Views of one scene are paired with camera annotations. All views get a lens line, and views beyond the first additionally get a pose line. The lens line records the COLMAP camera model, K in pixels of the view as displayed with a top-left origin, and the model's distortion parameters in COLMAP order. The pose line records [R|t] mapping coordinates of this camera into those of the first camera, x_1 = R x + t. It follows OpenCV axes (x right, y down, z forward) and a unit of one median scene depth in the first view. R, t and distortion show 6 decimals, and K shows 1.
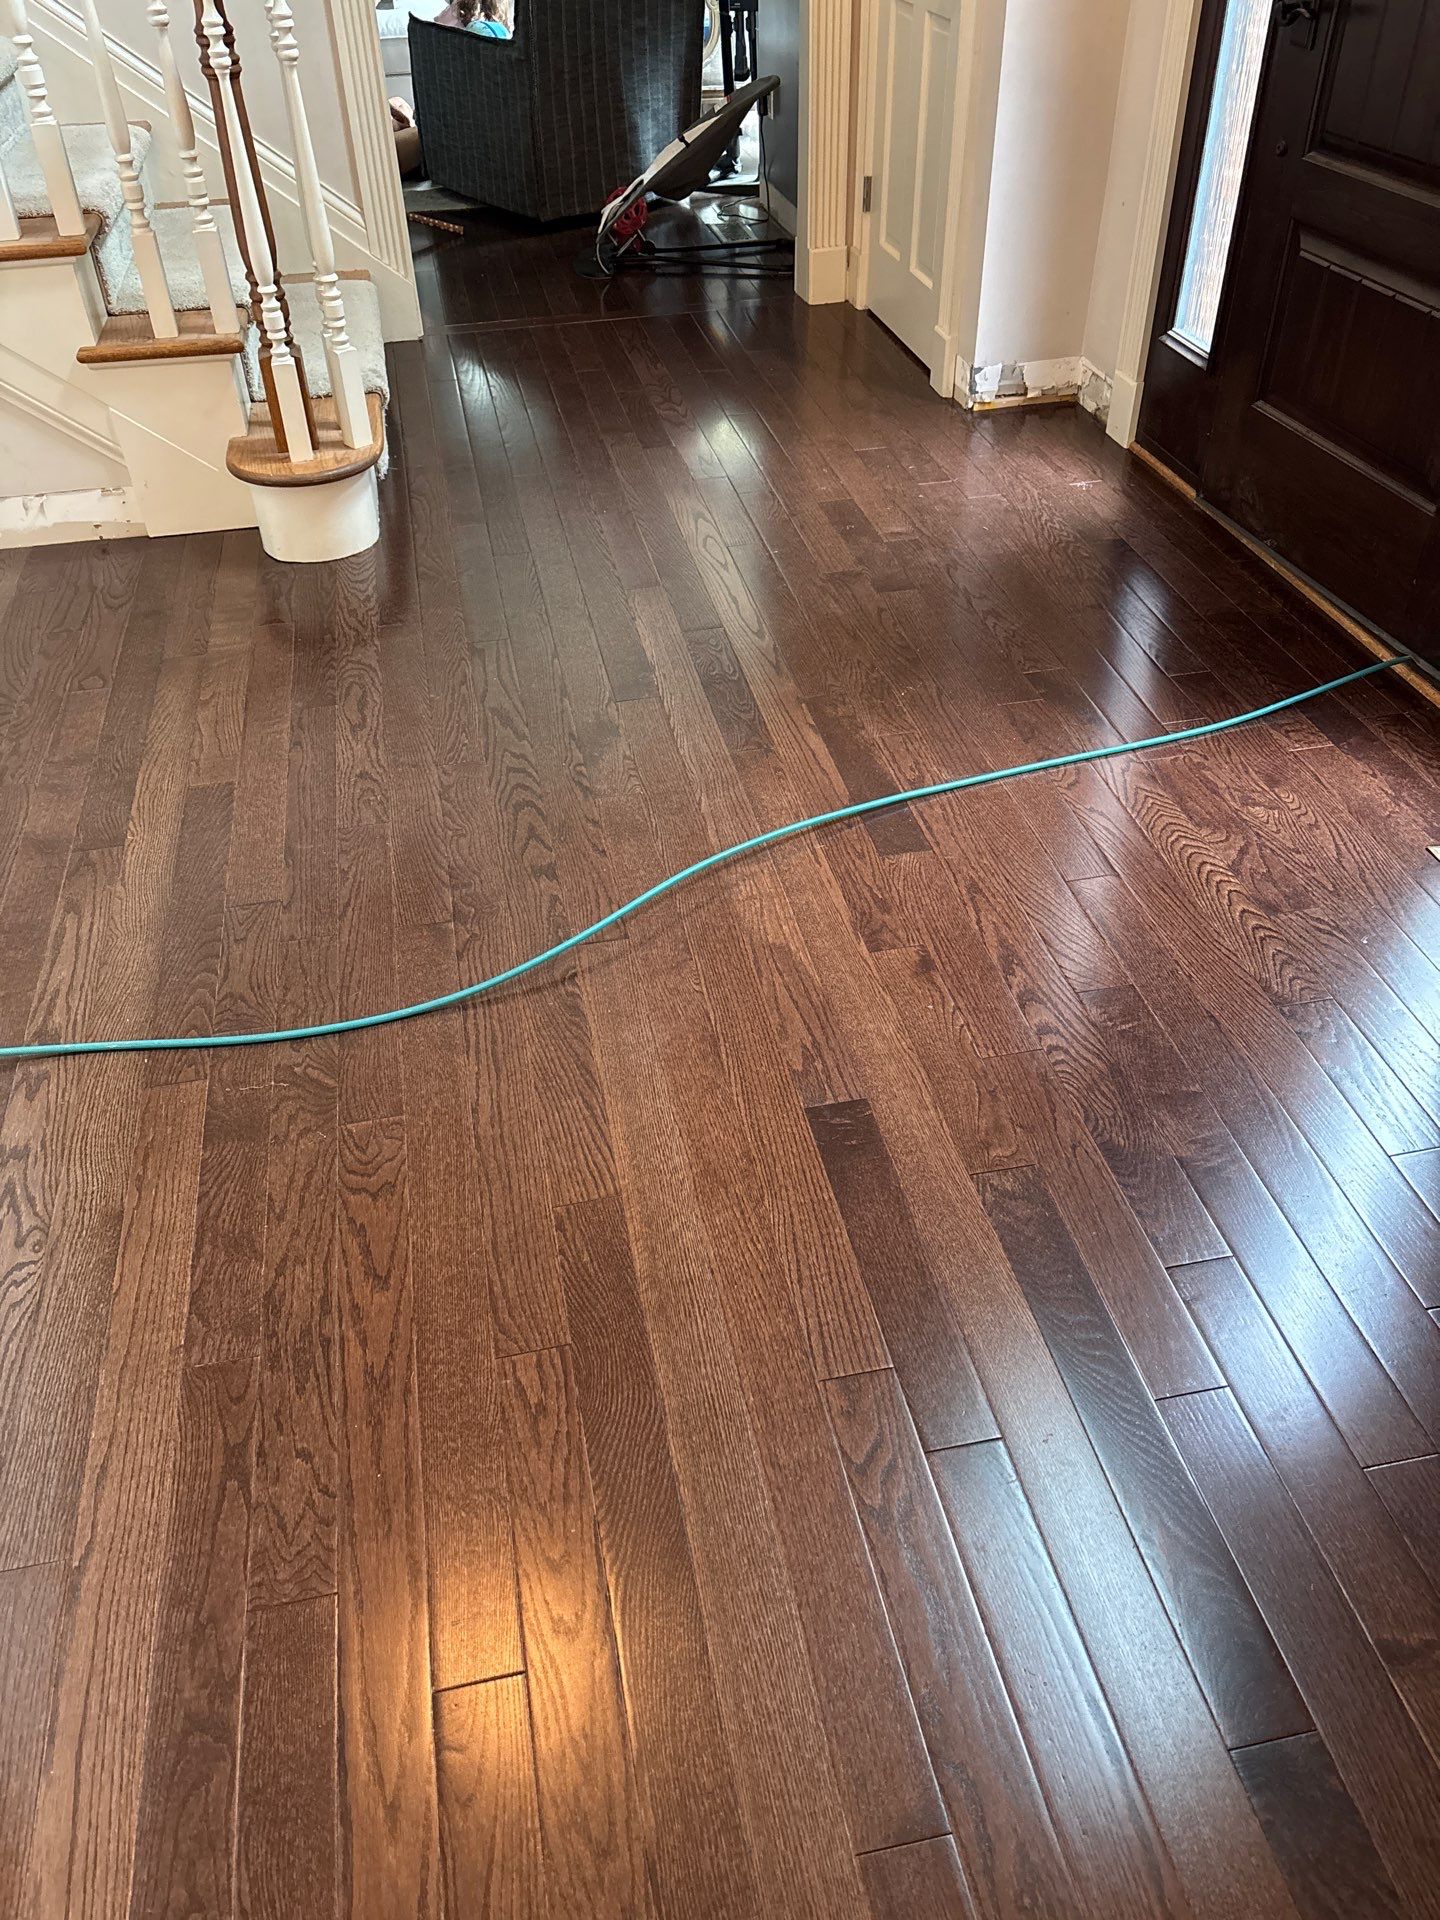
lens RADIAL K [[1456.4, 0, 714.4], [0, 1456.4, 960.3], [0, 0, 1]] dist [0.067107, -0.080280]
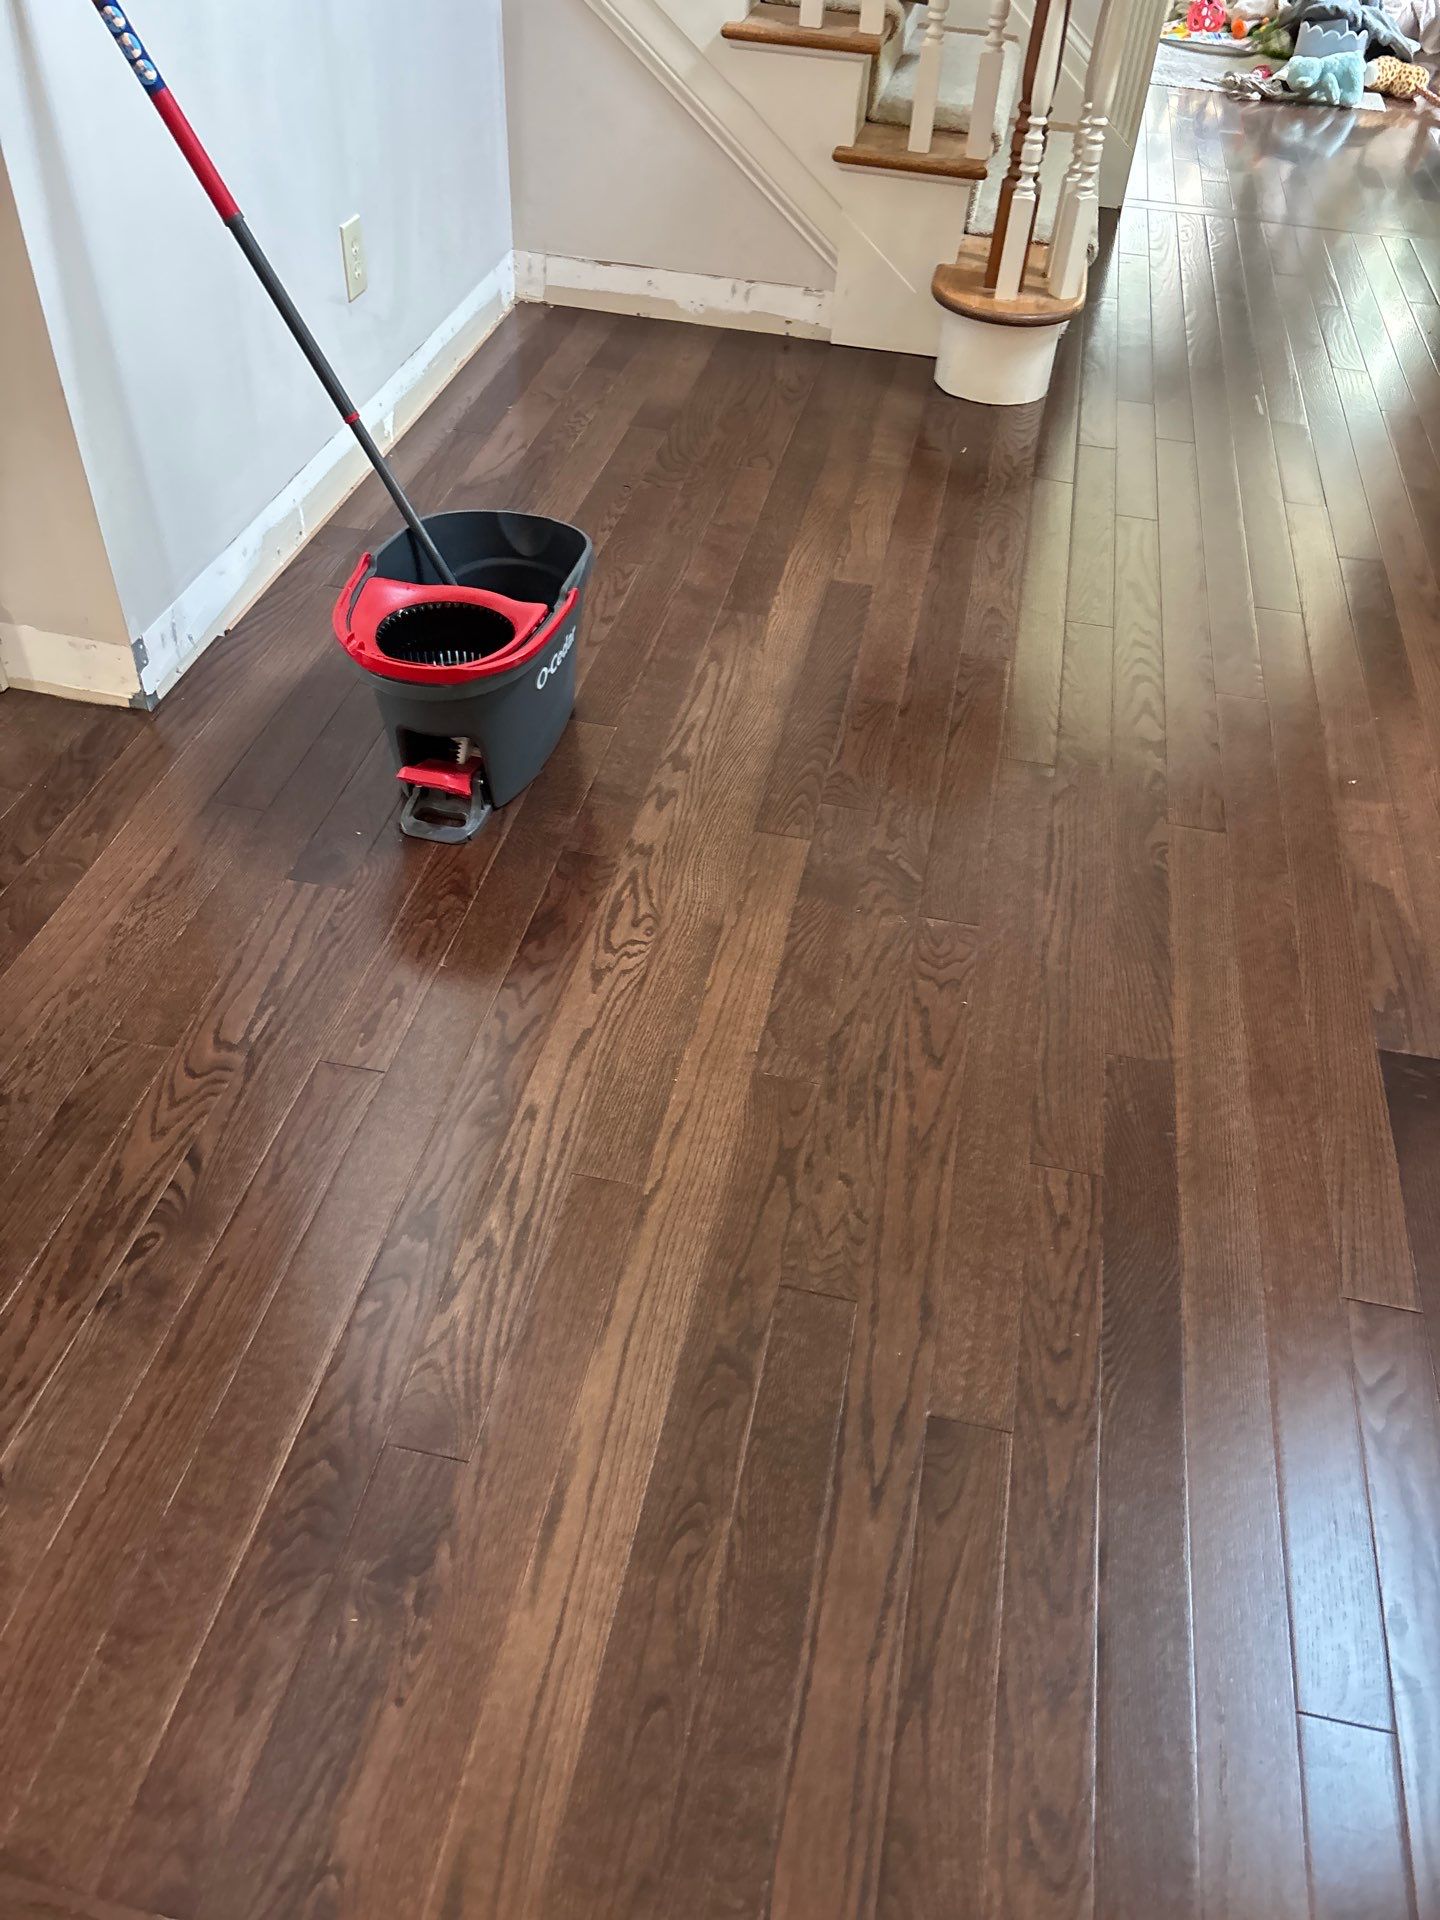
lens RADIAL K [[1456.4, 0, 729.1], [0, 1456.4, 960.5], [0, 0, 1]] dist [0.067107, -0.080280]
pose [[0.919983, 0.318349, -0.228662, -0.107512], [-0.303611, 0.947748, 0.097949, 0.067092], [0.247895, -0.020687, 0.968566, -0.048616]]
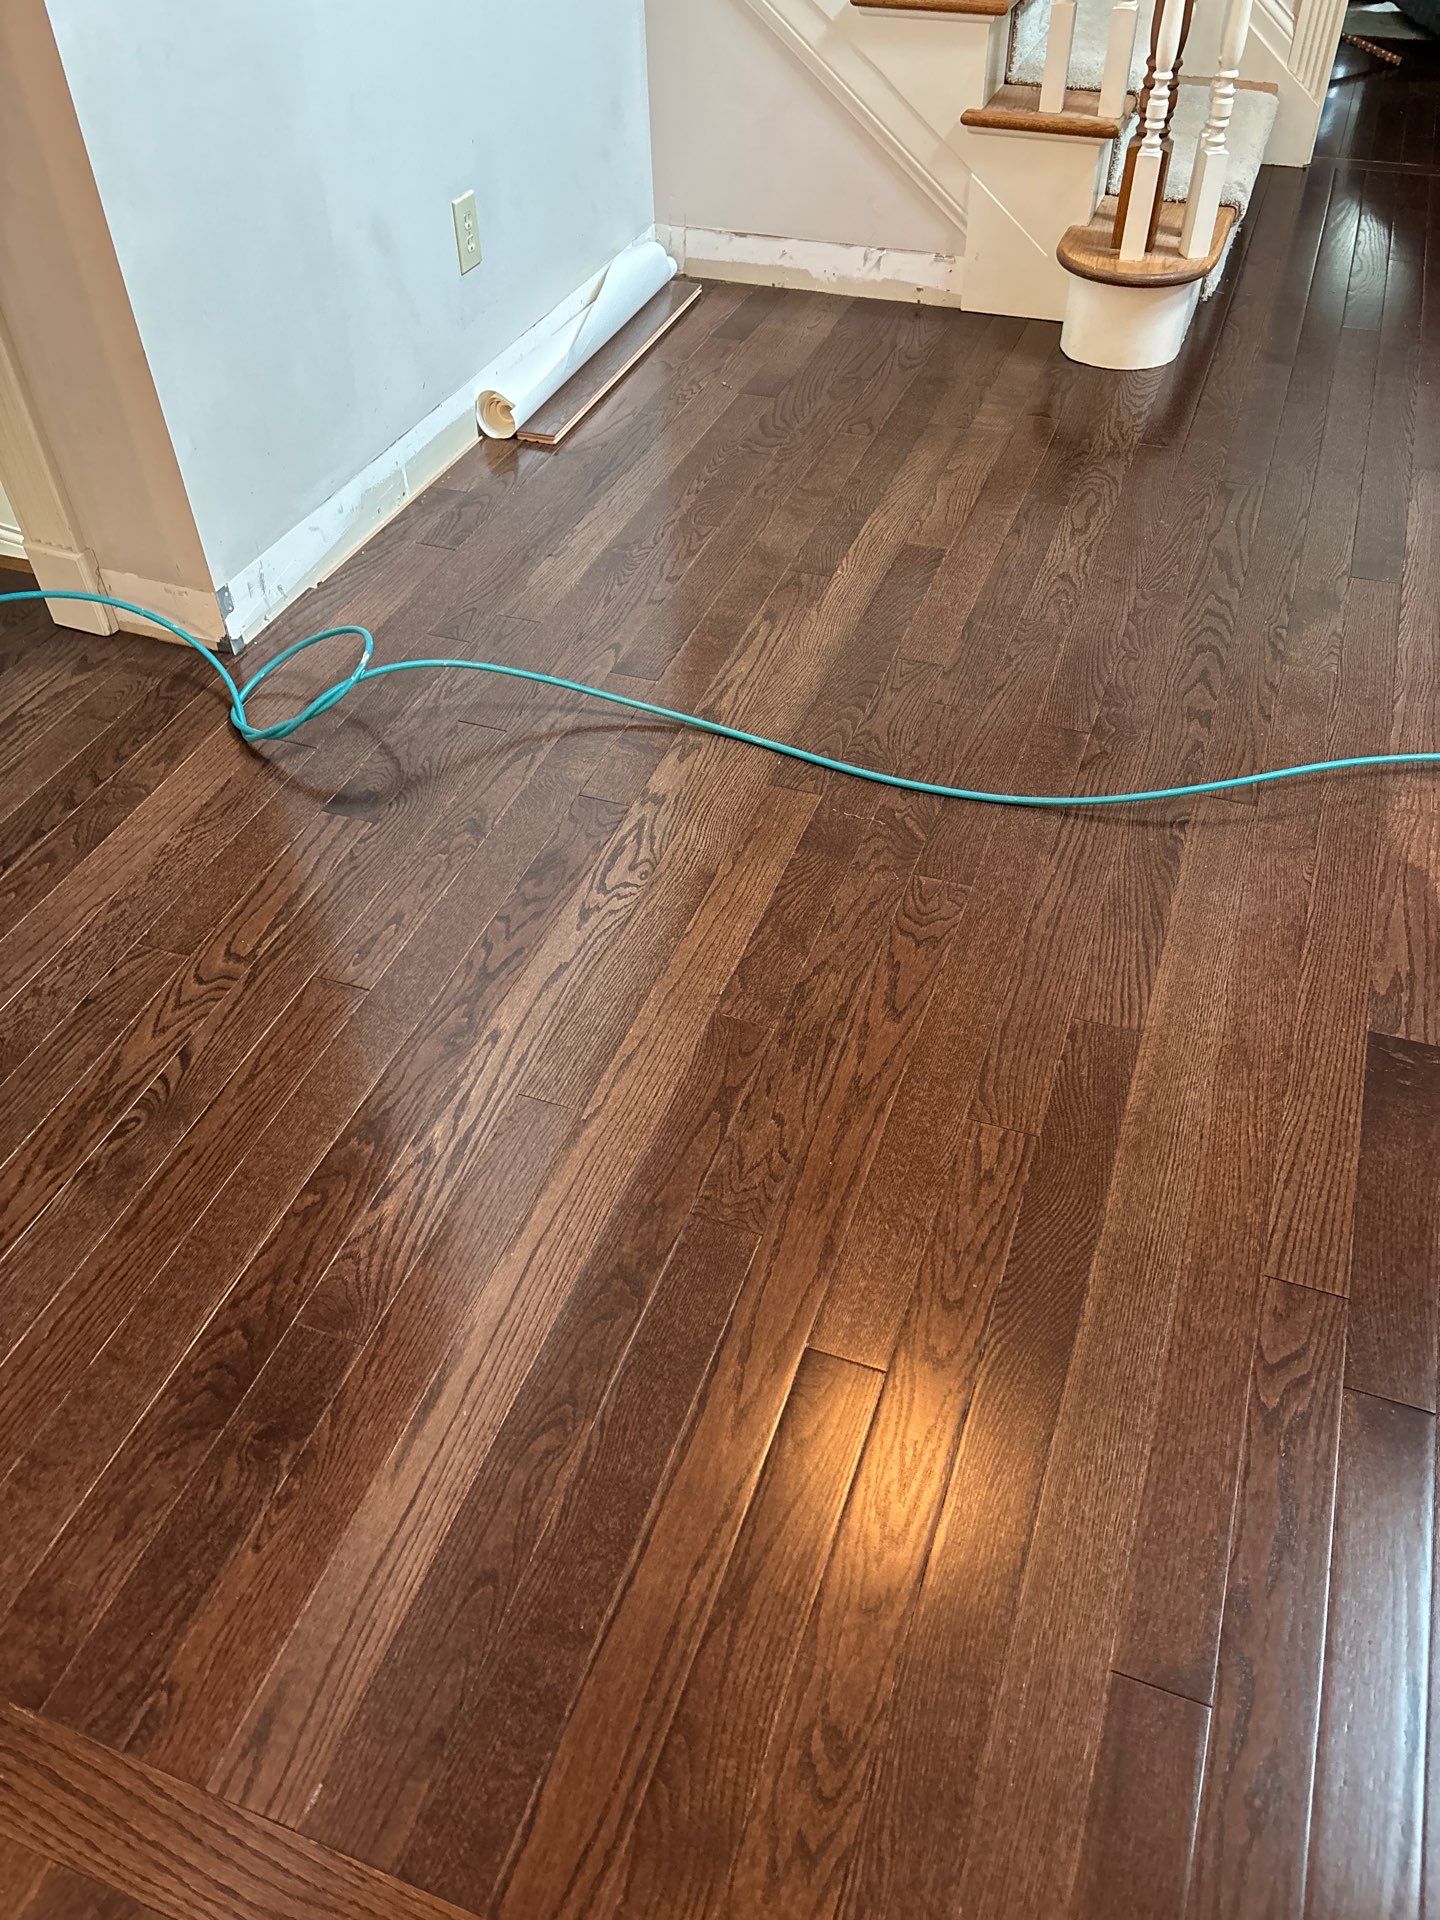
lens RADIAL K [[1456.4, 0, 722.7], [0, 1456.4, 952.8], [0, 0, 1]] dist [0.067107, -0.080280]
pose [[0.852340, 0.369919, -0.369697, 0.031974], [-0.335824, 0.929028, 0.155338, 0.039582], [0.400922, -0.008247, 0.916075, -0.022893]]
